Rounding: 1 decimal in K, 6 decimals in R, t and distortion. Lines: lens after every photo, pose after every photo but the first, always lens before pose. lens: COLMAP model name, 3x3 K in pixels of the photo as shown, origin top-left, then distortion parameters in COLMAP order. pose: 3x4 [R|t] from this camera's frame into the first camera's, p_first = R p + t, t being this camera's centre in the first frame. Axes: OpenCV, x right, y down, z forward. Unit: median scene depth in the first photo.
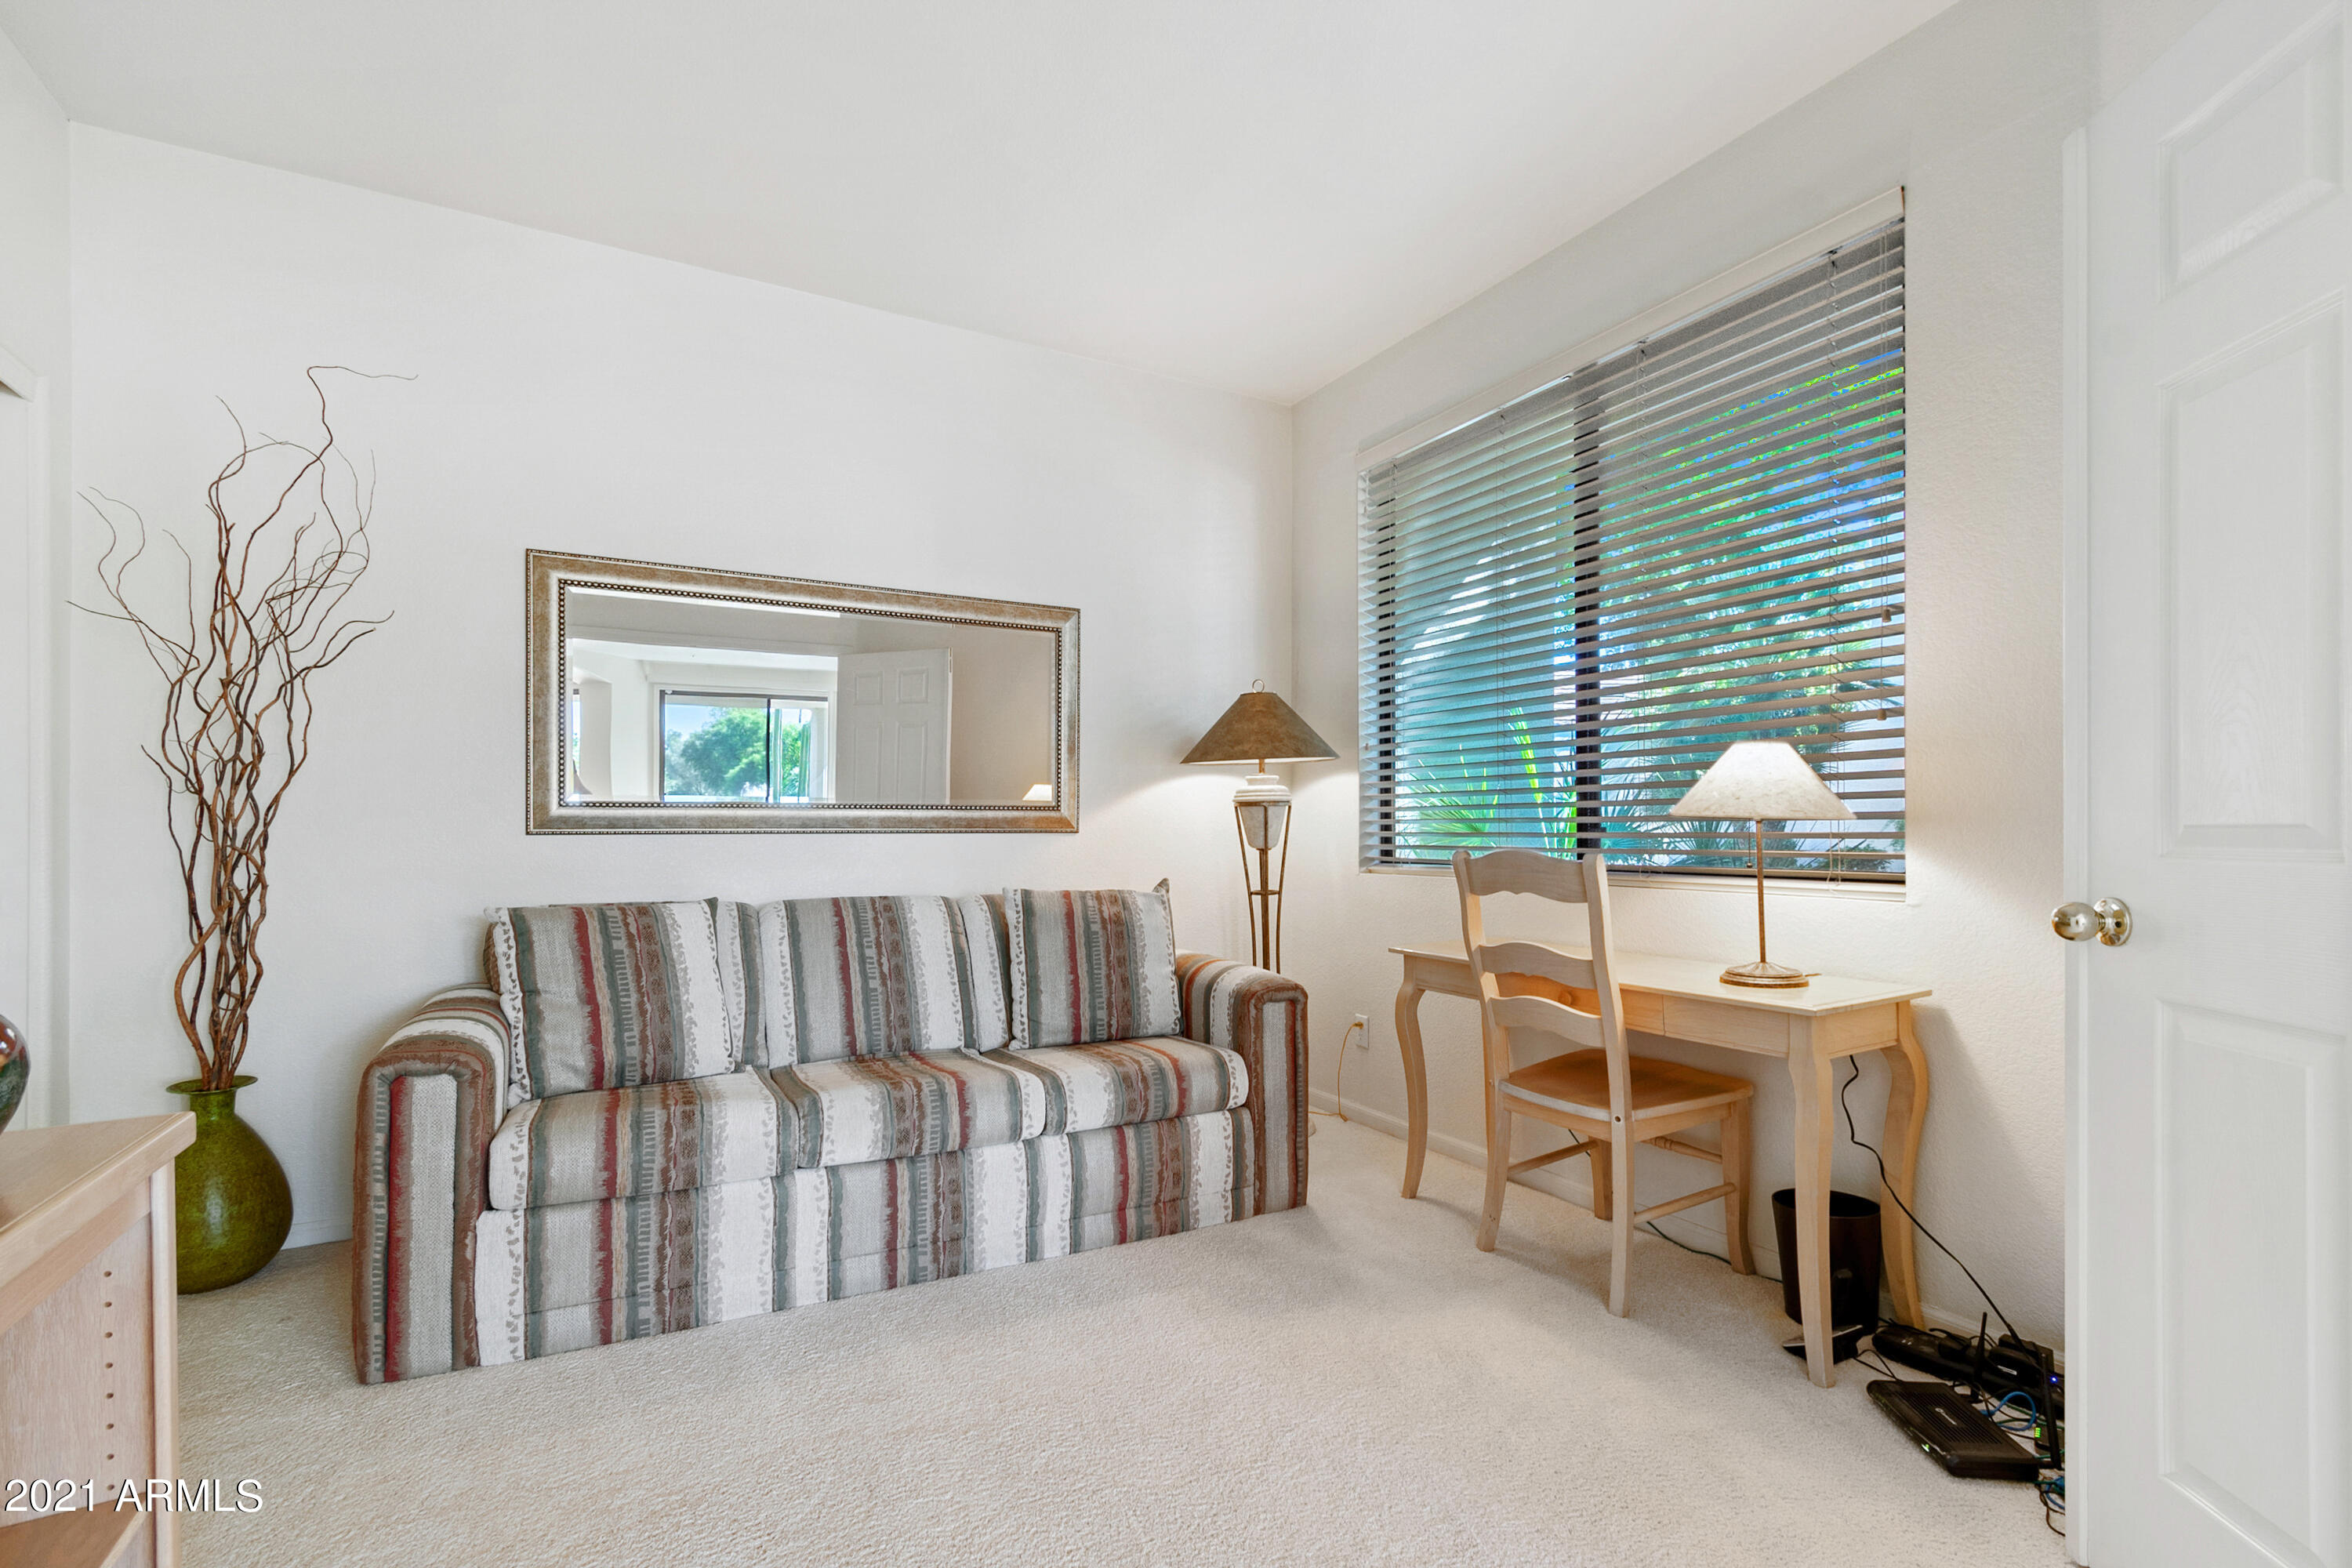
lens RADIAL K [[1047.6, 0, 1184.2], [0, 1047.6, 798.8], [0, 0, 1]] dist [-0.000383, -0.000842]
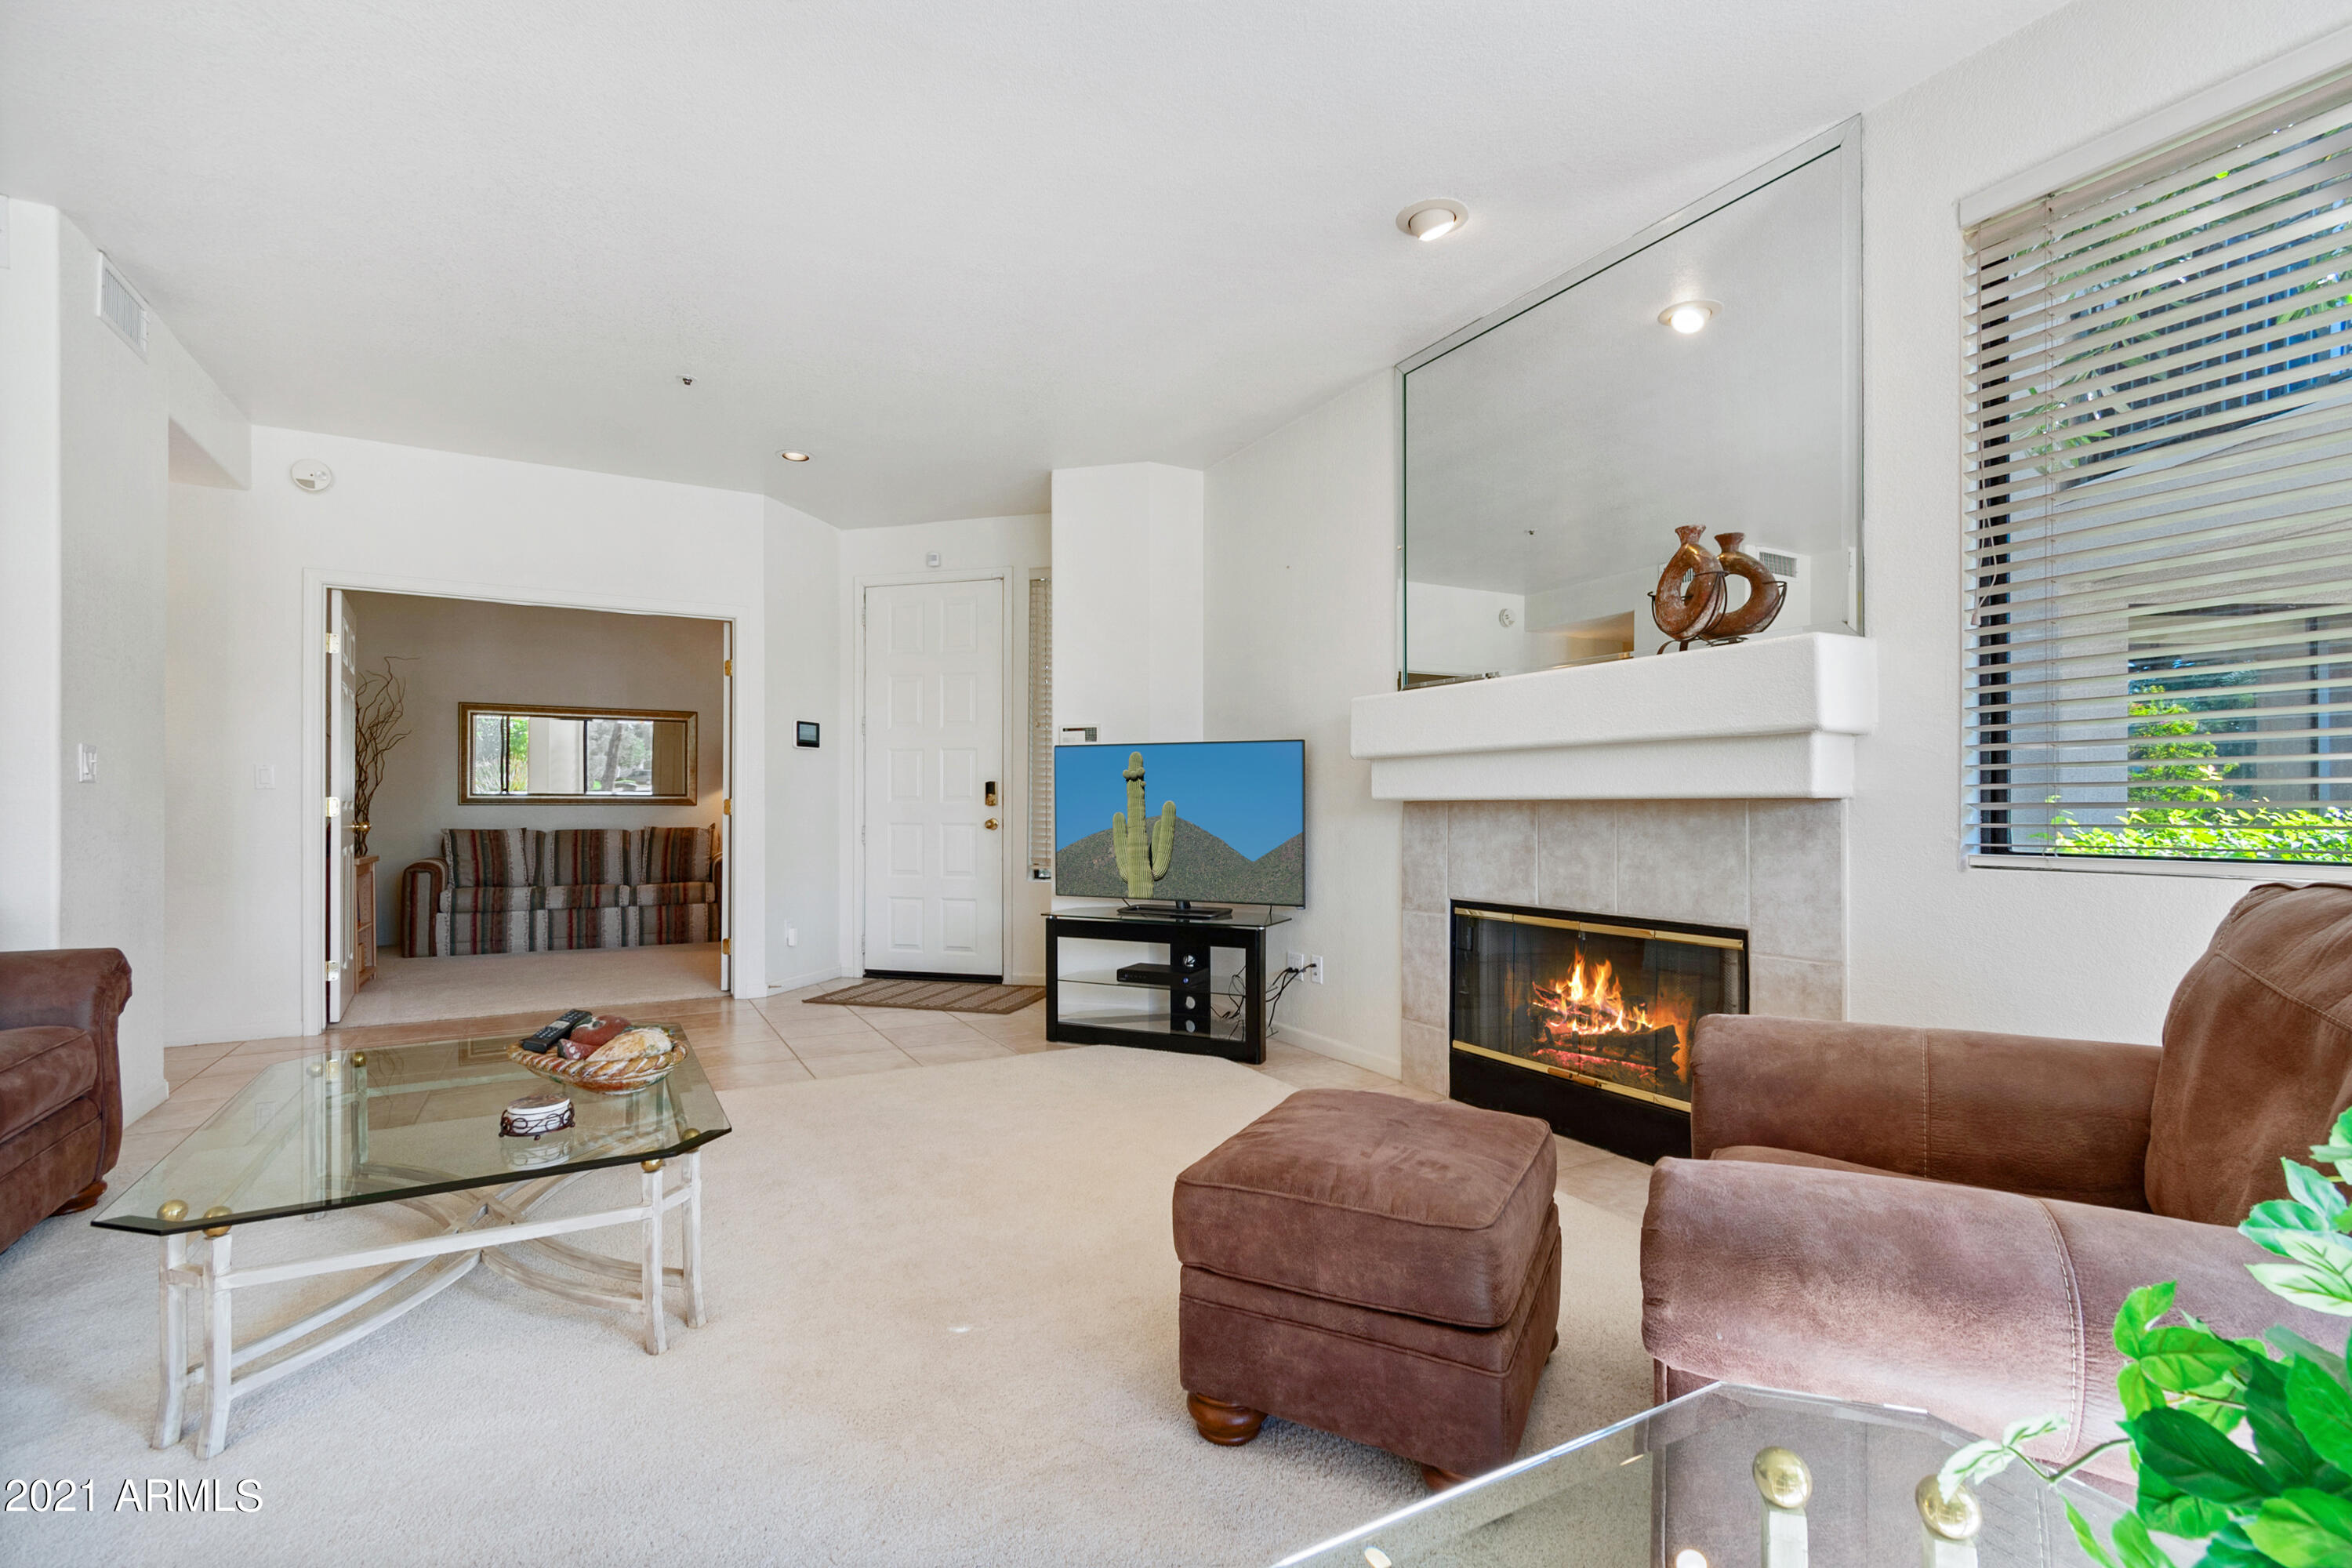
lens RADIAL K [[1047.6, 0, 1184.2], [0, 1047.6, 798.8], [0, 0, 1]] dist [-0.000383, -0.000842]
pose [[0.999995, -0.001663, -0.002588, 1.507933], [0.001692, 0.999935, 0.011256, -0.014525], [0.002570, -0.011260, 0.999933, -2.045459]]
